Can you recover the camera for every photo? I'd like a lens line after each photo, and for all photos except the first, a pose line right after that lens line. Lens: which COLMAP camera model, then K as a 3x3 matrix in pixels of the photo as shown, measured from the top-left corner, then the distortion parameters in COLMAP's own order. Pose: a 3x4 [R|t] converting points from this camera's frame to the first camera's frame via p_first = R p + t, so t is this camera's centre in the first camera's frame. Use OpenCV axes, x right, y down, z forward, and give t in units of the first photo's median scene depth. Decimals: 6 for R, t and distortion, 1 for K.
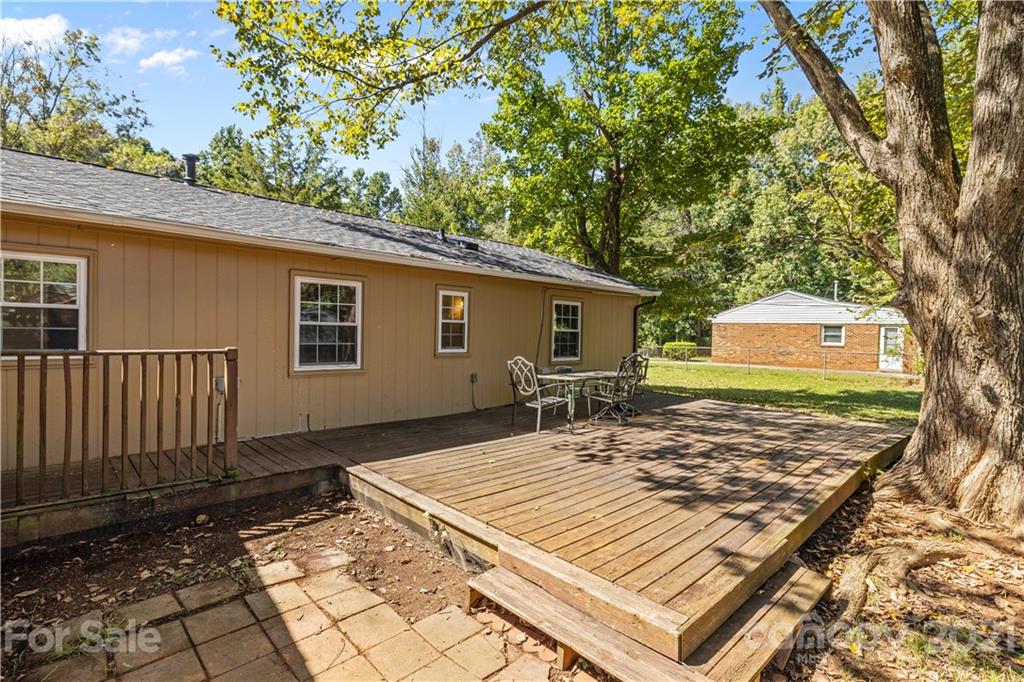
lens RADIAL K [[496.3, 0, 516.8], [0, 496.3, 339.0], [0, 0, 1]] dist [-0.004069, 0.001209]
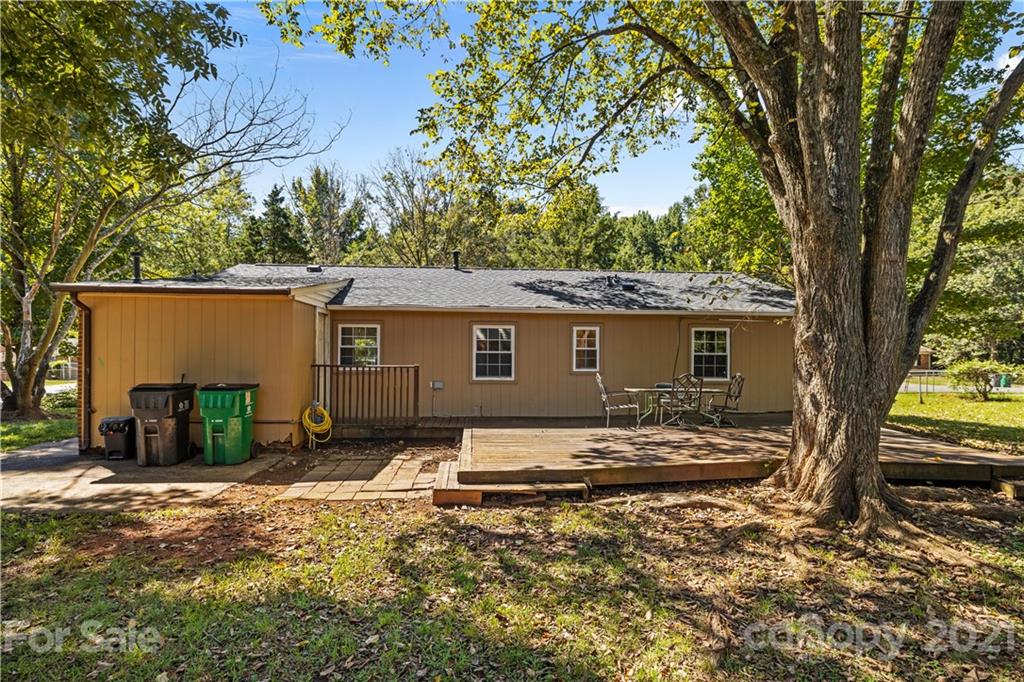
lens RADIAL K [[544.8, 0, 506.2], [0, 544.8, 350.1], [0, 0, 1]] dist [-0.005564, -0.000325]
pose [[0.765259, -0.019447, -0.643429, 0.653093], [0.000105, 0.999547, -0.030085, 0.013523], [0.643723, 0.022956, 0.764914, -0.283354]]
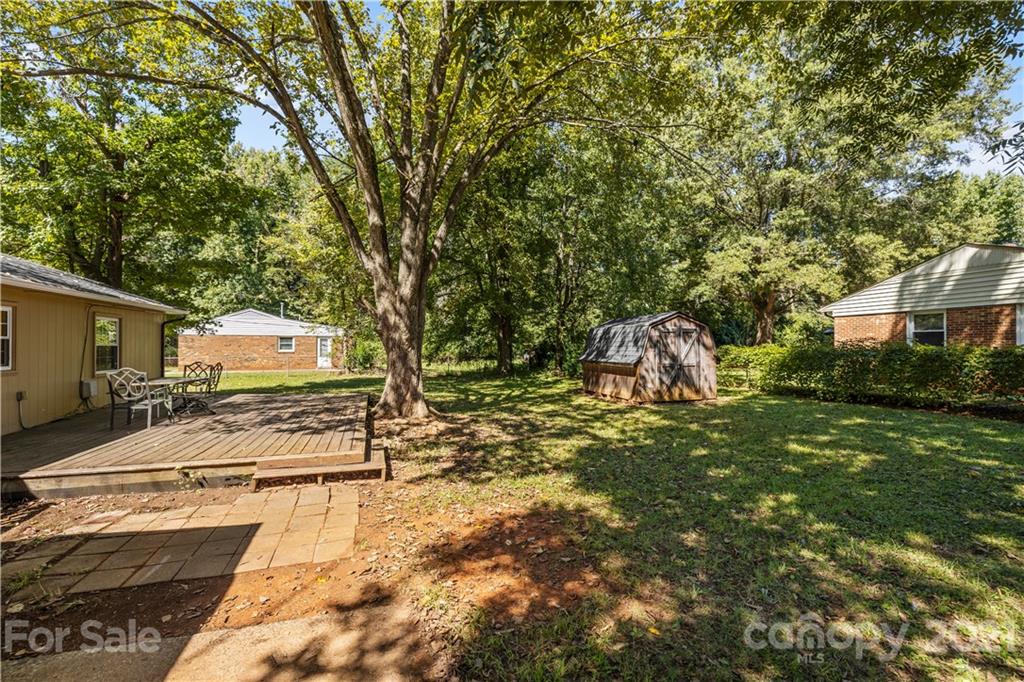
lens RADIAL K [[425.0, 0, 508.7], [0, 425.0, 343.2], [0, 0, 1]] dist [0.008502, 0.000070]
pose [[0.458494, -0.017390, 0.888527, -0.397579], [0.026678, 0.999627, 0.005798, -0.003683], [-0.888297, 0.021045, 0.458787, -0.229380]]
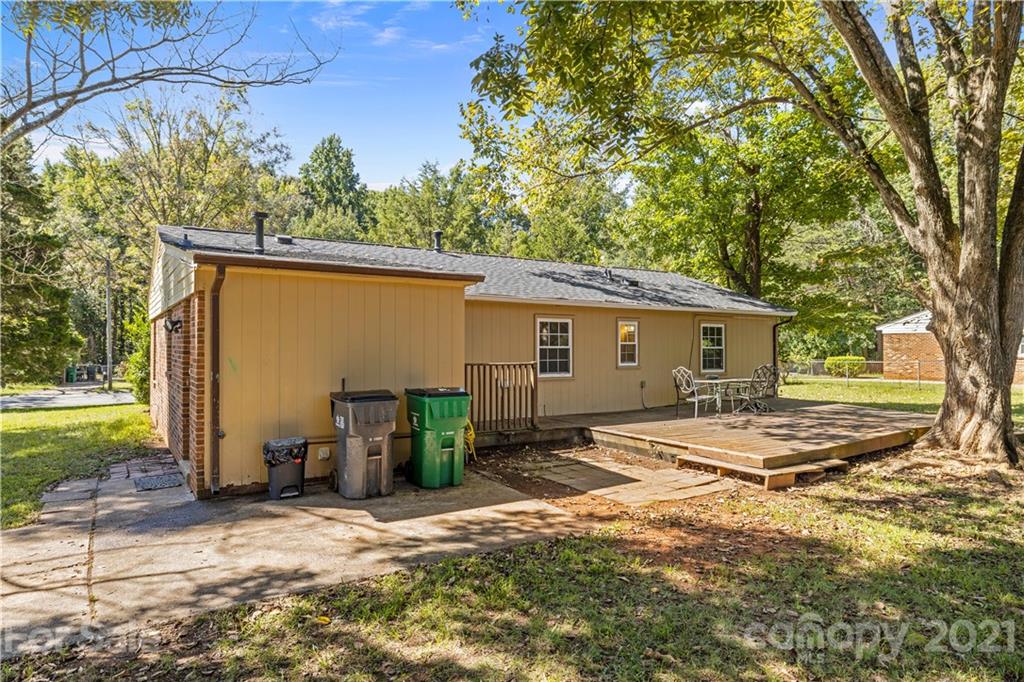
lens RADIAL K [[632.7, 0, 512.0], [0, 632.7, 338.6], [0, 0, 1]] dist [-0.001528, -0.001536]
pose [[0.980213, -0.022910, -0.196613, -0.095755], [0.016869, 0.999334, -0.032346, 0.003187], [0.197223, 0.028390, 0.979947, -0.771607]]
